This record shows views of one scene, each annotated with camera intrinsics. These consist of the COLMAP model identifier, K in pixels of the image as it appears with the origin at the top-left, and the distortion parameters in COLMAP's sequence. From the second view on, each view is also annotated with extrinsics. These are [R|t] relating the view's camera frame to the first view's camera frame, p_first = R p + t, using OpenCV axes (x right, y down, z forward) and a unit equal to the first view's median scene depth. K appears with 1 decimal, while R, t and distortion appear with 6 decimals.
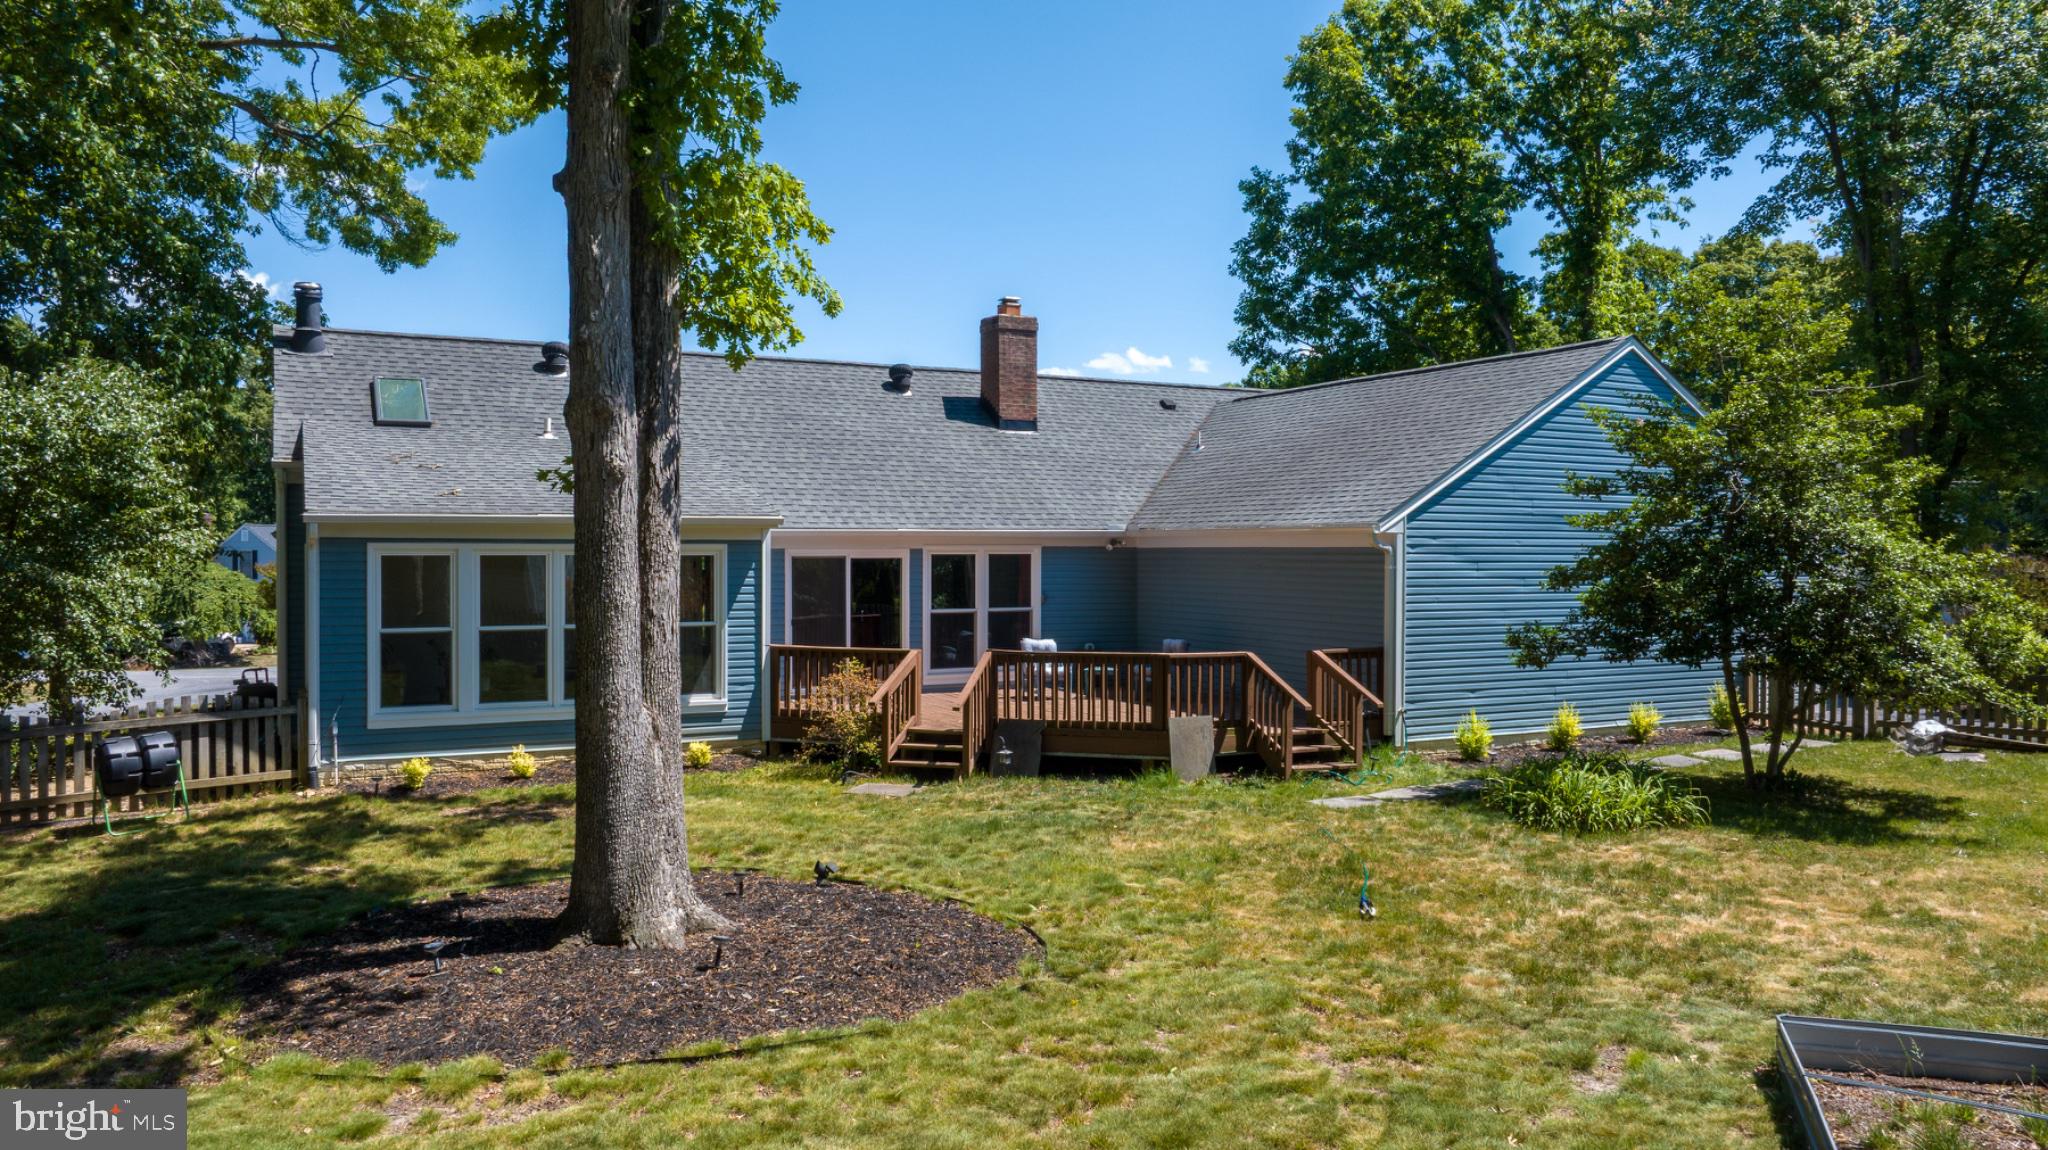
lens RADIAL K [[1456.3, 0, 1027.8], [0, 1456.3, 572.5], [0, 0, 1]] dist [-0.008525, 0.002014]
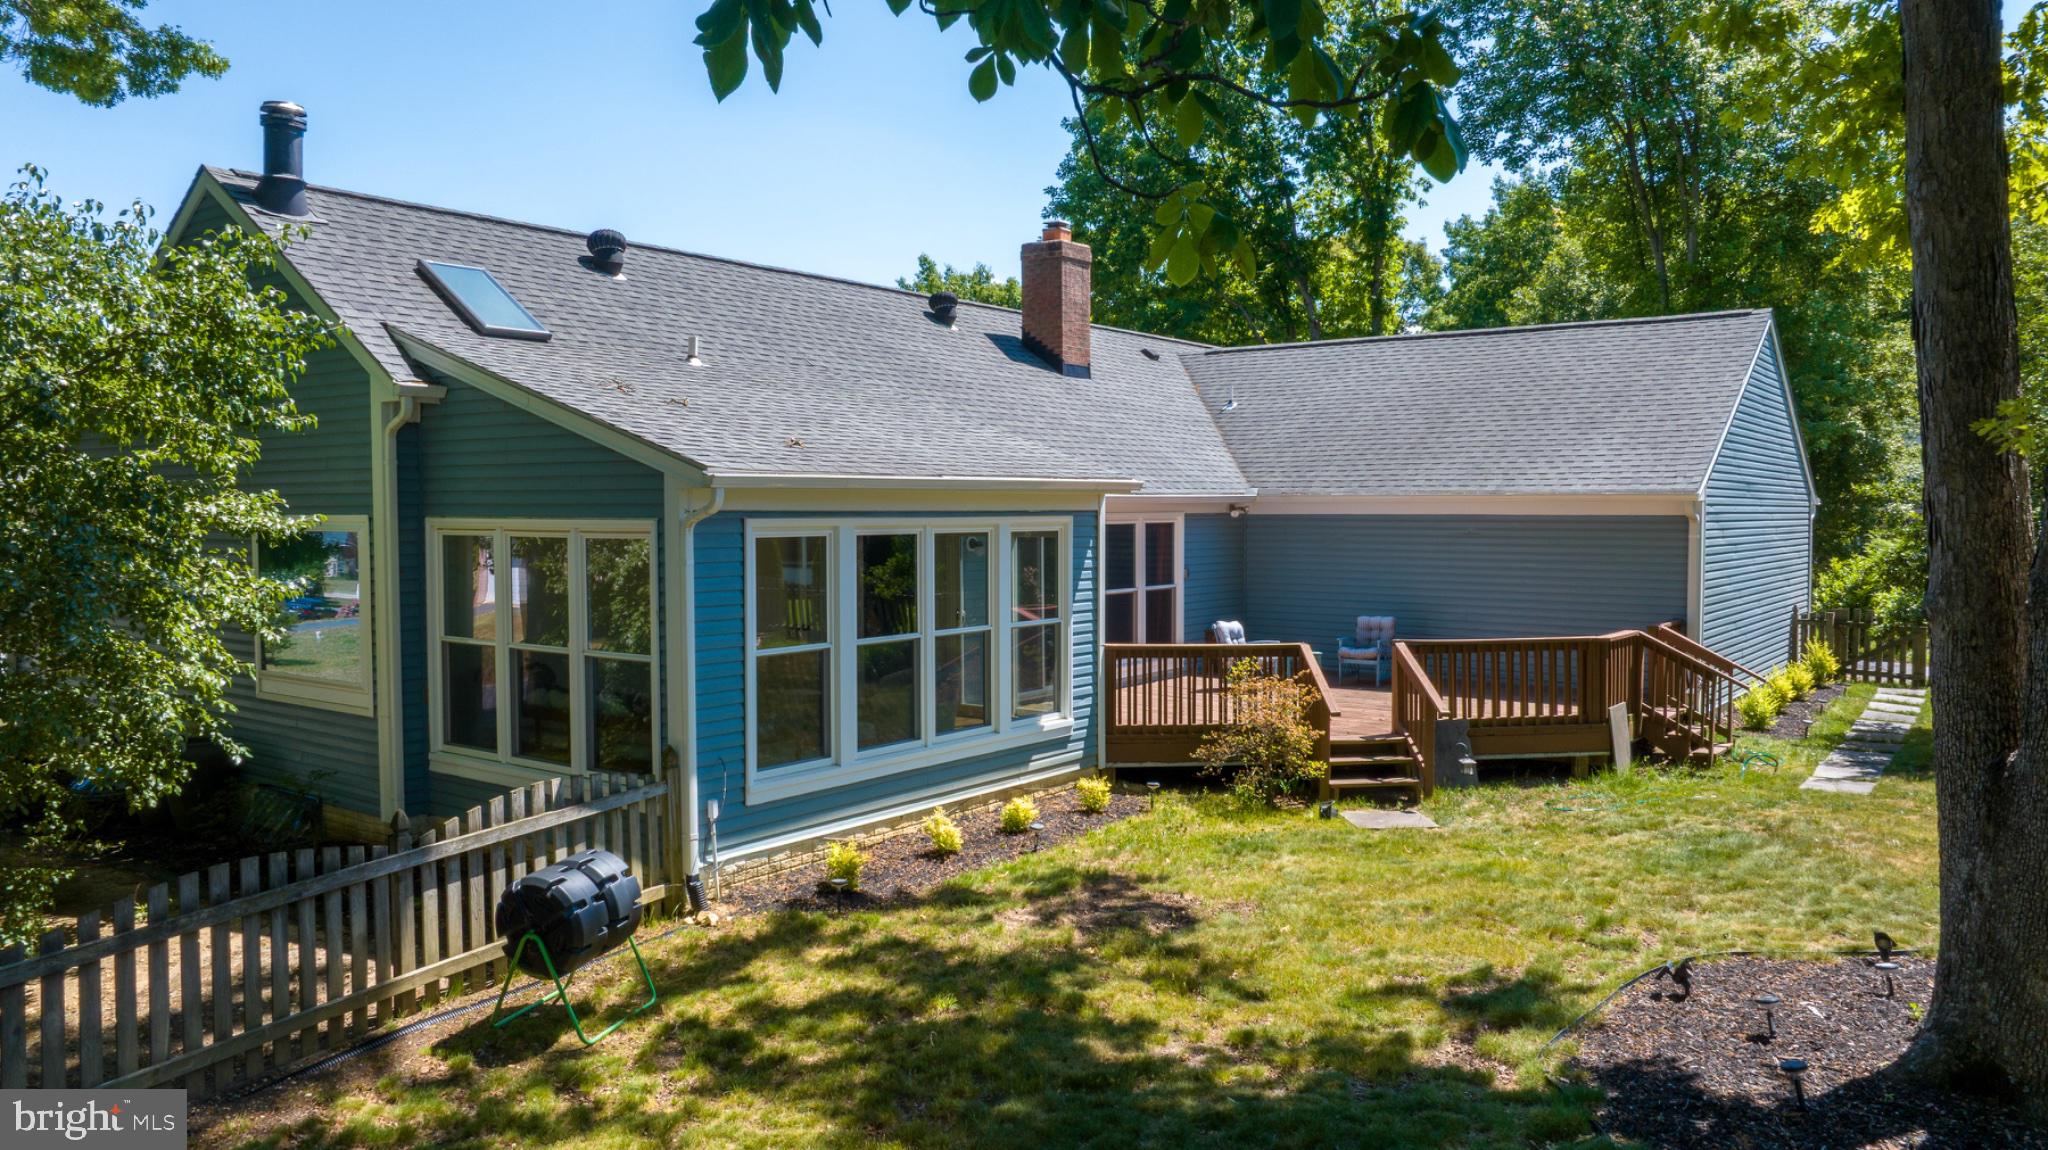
lens RADIAL K [[1456.3, 0, 1023.5], [0, 1456.3, 573.9], [0, 0, 1]] dist [-0.008525, 0.002014]
pose [[0.897608, -0.022657, 0.440212, -0.559956], [0.008593, 0.999388, 0.033915, -0.014939], [-0.440711, -0.026659, 0.897253, 0.324739]]
